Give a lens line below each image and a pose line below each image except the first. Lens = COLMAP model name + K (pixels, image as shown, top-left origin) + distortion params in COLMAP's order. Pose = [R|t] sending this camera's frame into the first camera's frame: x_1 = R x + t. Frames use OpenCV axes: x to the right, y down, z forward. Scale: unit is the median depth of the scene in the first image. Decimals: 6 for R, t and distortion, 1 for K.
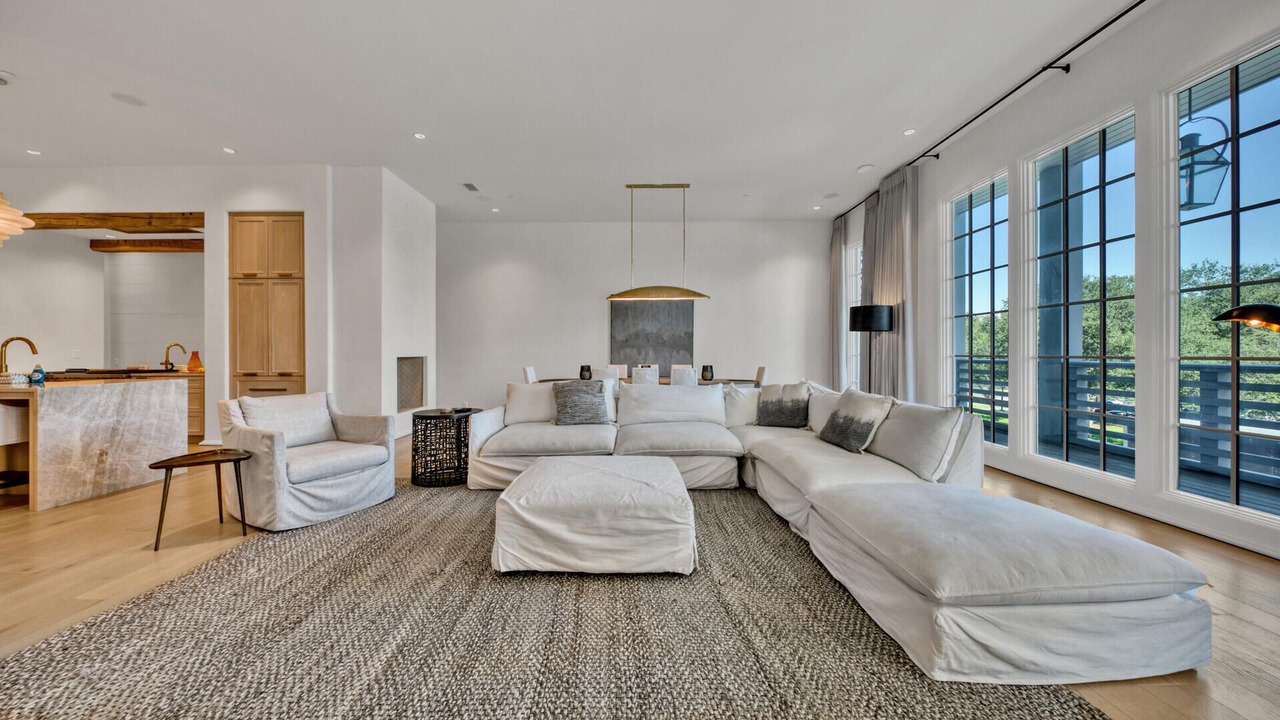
lens RADIAL K [[443.6, 0, 629.8], [0, 443.6, 352.9], [0, 0, 1]] dist [0.000648, -0.000348]
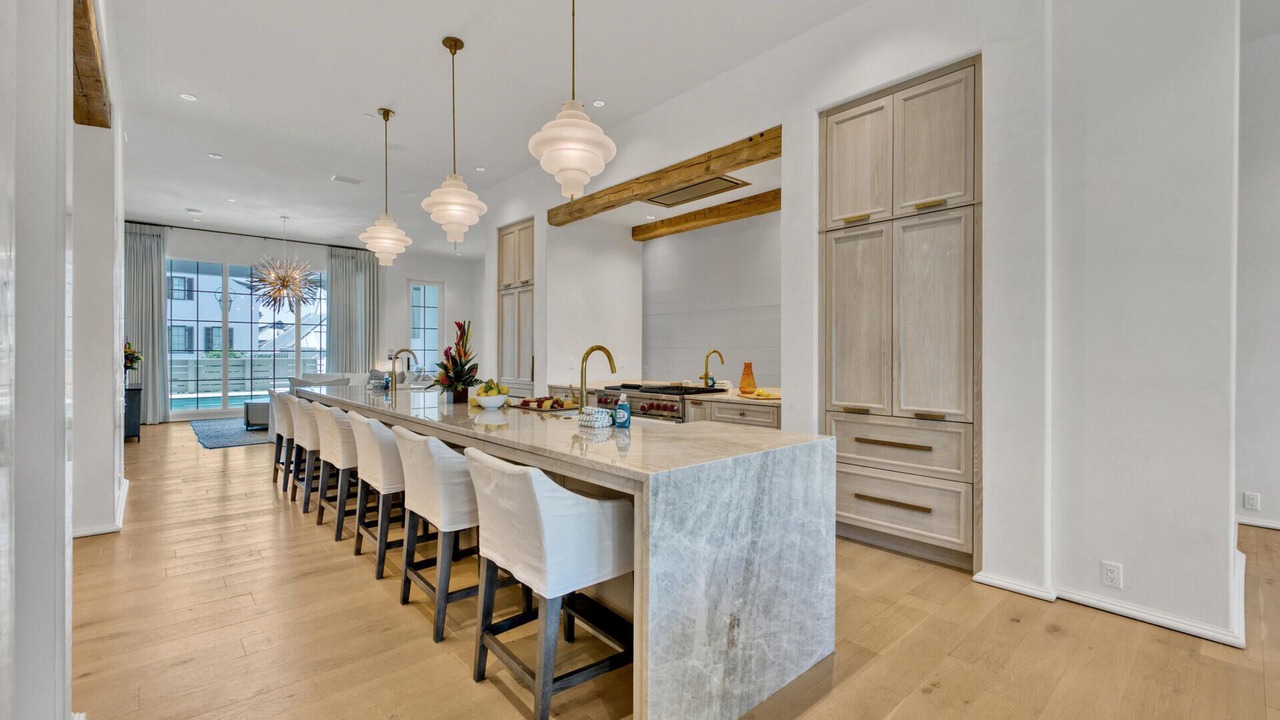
lens RADIAL K [[540.5, 0, 636.3], [0, 540.5, 357.0], [0, 0, 1]] dist [-0.002754, -0.000518]
pose [[0.680558, 0.004852, -0.732678, -0.569726], [-0.003342, 0.999988, 0.003518, -0.015716], [0.732686, 0.000055, 0.680567, 0.380871]]
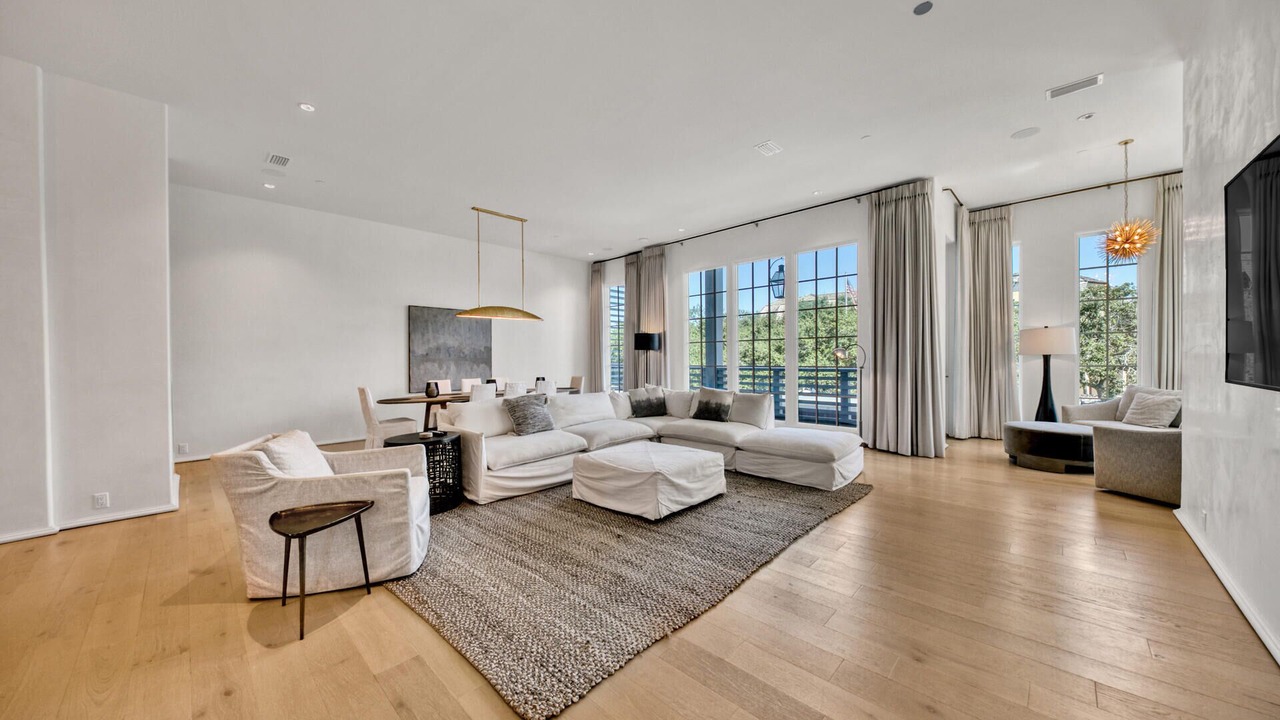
lens RADIAL K [[443.6, 0, 643.1], [0, 443.6, 361.0], [0, 0, 1]] dist [0.000648, -0.000348]
pose [[0.674015, -0.012466, 0.738612, -0.573498], [0.009029, 0.999922, 0.008636, -0.025558], [-0.738662, 0.000848, 0.674075, 0.004591]]
